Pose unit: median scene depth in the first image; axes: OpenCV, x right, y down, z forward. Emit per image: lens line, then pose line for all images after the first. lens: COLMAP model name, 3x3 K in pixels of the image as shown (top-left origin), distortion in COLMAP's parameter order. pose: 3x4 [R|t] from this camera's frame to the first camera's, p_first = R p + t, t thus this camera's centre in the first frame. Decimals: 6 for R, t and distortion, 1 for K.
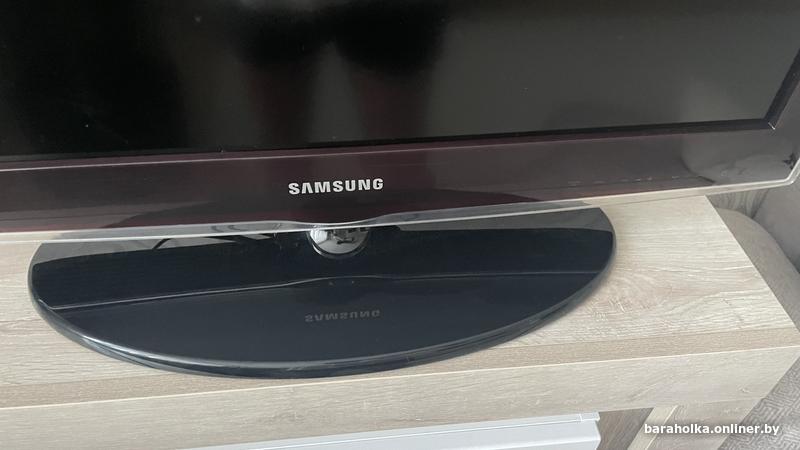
lens RADIAL K [[625.7, 0, 406.0], [0, 625.7, 222.7], [0, 0, 1]] dist [0.036497, -0.007014]
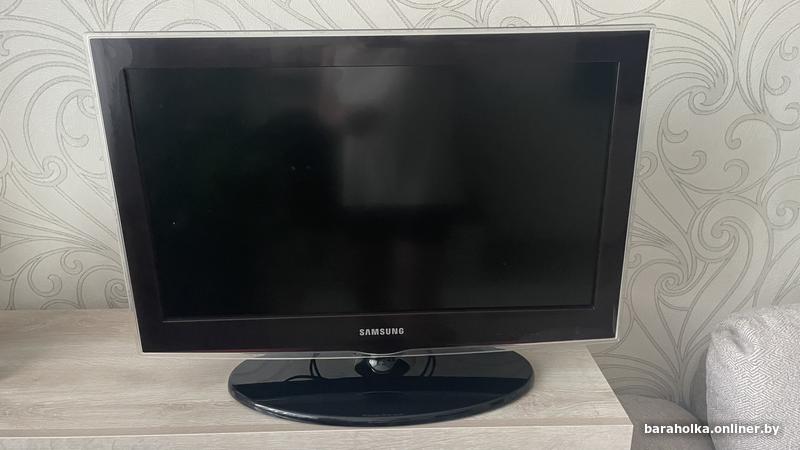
lens RADIAL K [[625.7, 0, 399.2], [0, 625.7, 219.5], [0, 0, 1]] dist [0.036497, -0.007014]
pose [[0.995198, -0.010894, -0.097270, 0.148799], [-0.030190, 0.911167, -0.410929, 0.435999], [0.093106, 0.411892, 0.906463, -1.006628]]
